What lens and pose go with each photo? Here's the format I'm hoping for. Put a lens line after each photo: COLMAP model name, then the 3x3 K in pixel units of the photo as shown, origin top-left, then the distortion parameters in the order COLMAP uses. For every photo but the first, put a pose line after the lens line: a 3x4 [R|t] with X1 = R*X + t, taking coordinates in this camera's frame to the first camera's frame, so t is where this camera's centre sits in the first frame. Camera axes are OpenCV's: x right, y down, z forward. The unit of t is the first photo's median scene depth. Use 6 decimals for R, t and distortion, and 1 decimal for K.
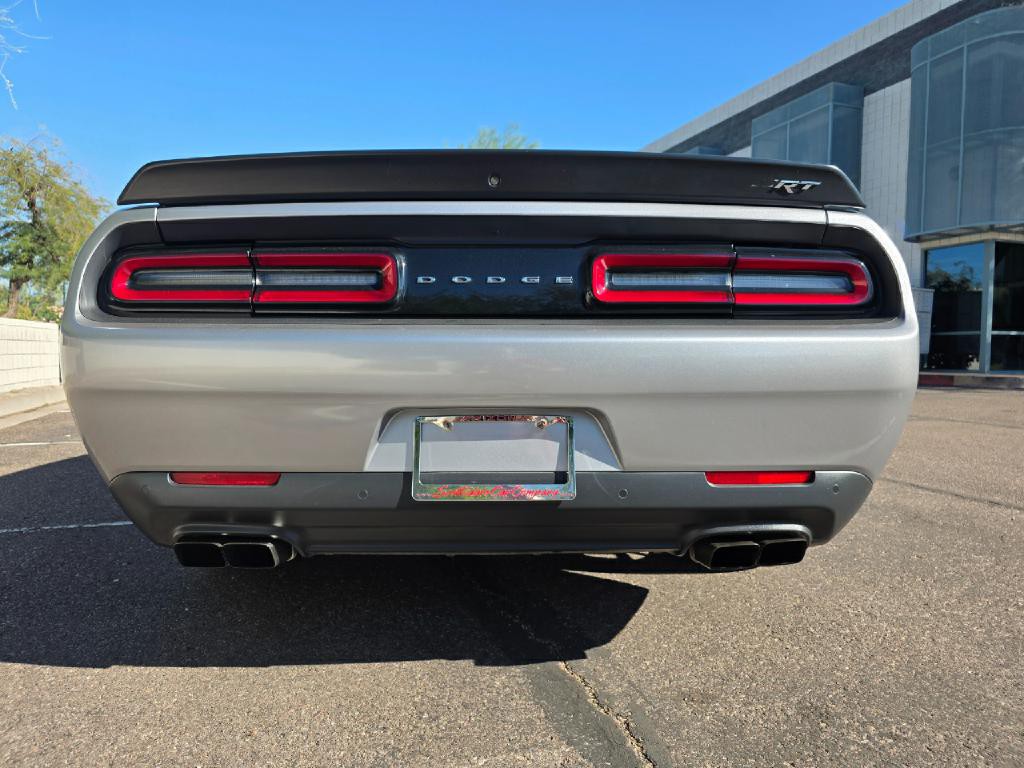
lens RADIAL K [[689.2, 0, 512.0], [0, 689.2, 384.0], [0, 0, 1]] dist [0.035319, -0.032109]
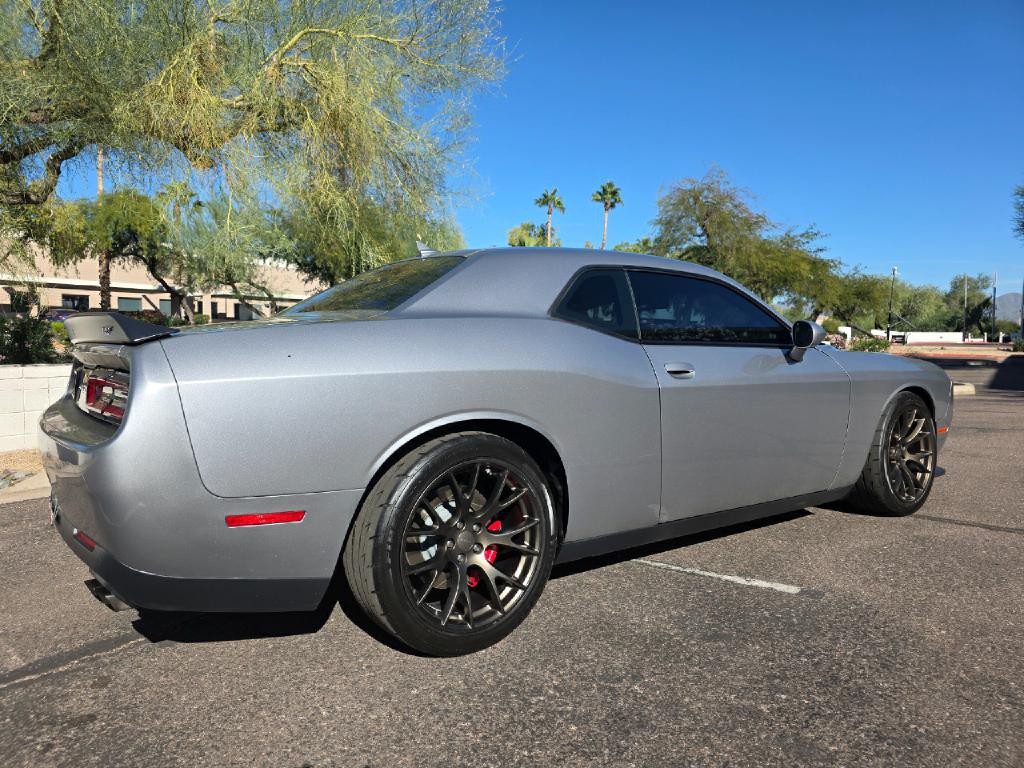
lens RADIAL K [[687.4, 0, 519.4], [0, 687.4, 381.5], [0, 0, 1]] dist [0.038040, -0.033356]
pose [[0.582085, 0.042466, -0.812018, 1.932383], [-0.039536, 0.998932, 0.023901, -0.253807], [0.812166, 0.018191, 0.583143, 0.841246]]
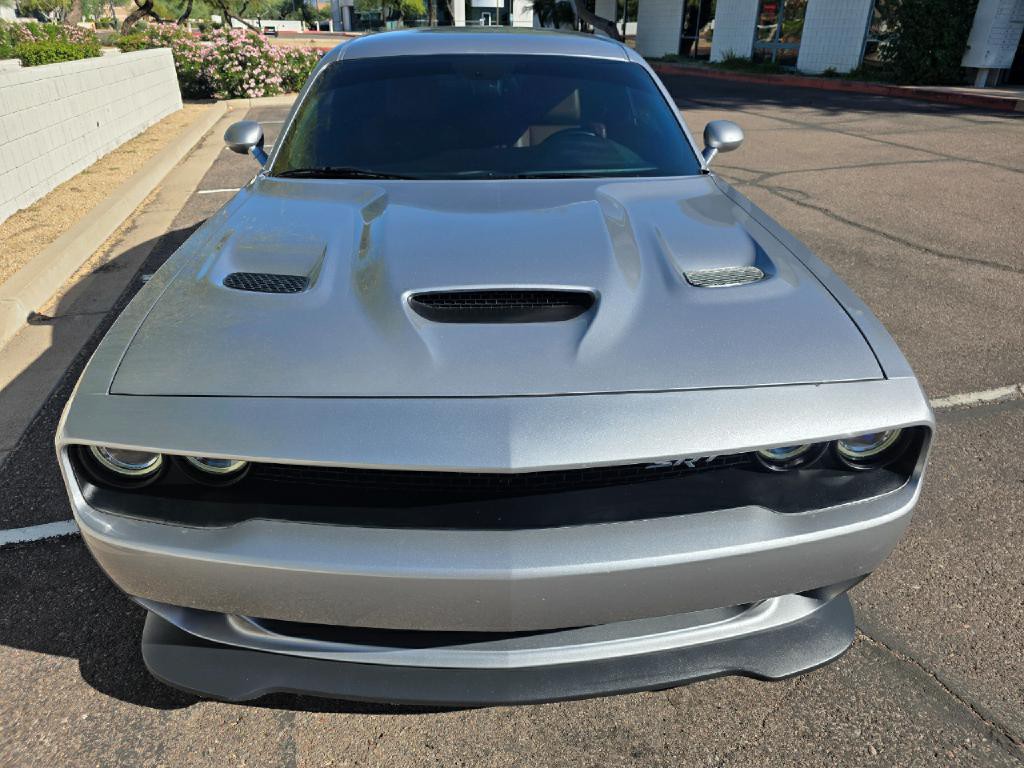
lens RADIAL K [[687.4, 0, 519.4], [0, 687.4, 381.5], [0, 0, 1]] dist [0.038040, -0.033356]
pose [[0.997439, 0.024783, -0.067096, -0.206412], [0.004857, 0.912424, 0.409218, -0.440345], [0.071362, -0.408496, 0.909966, -1.291185]]
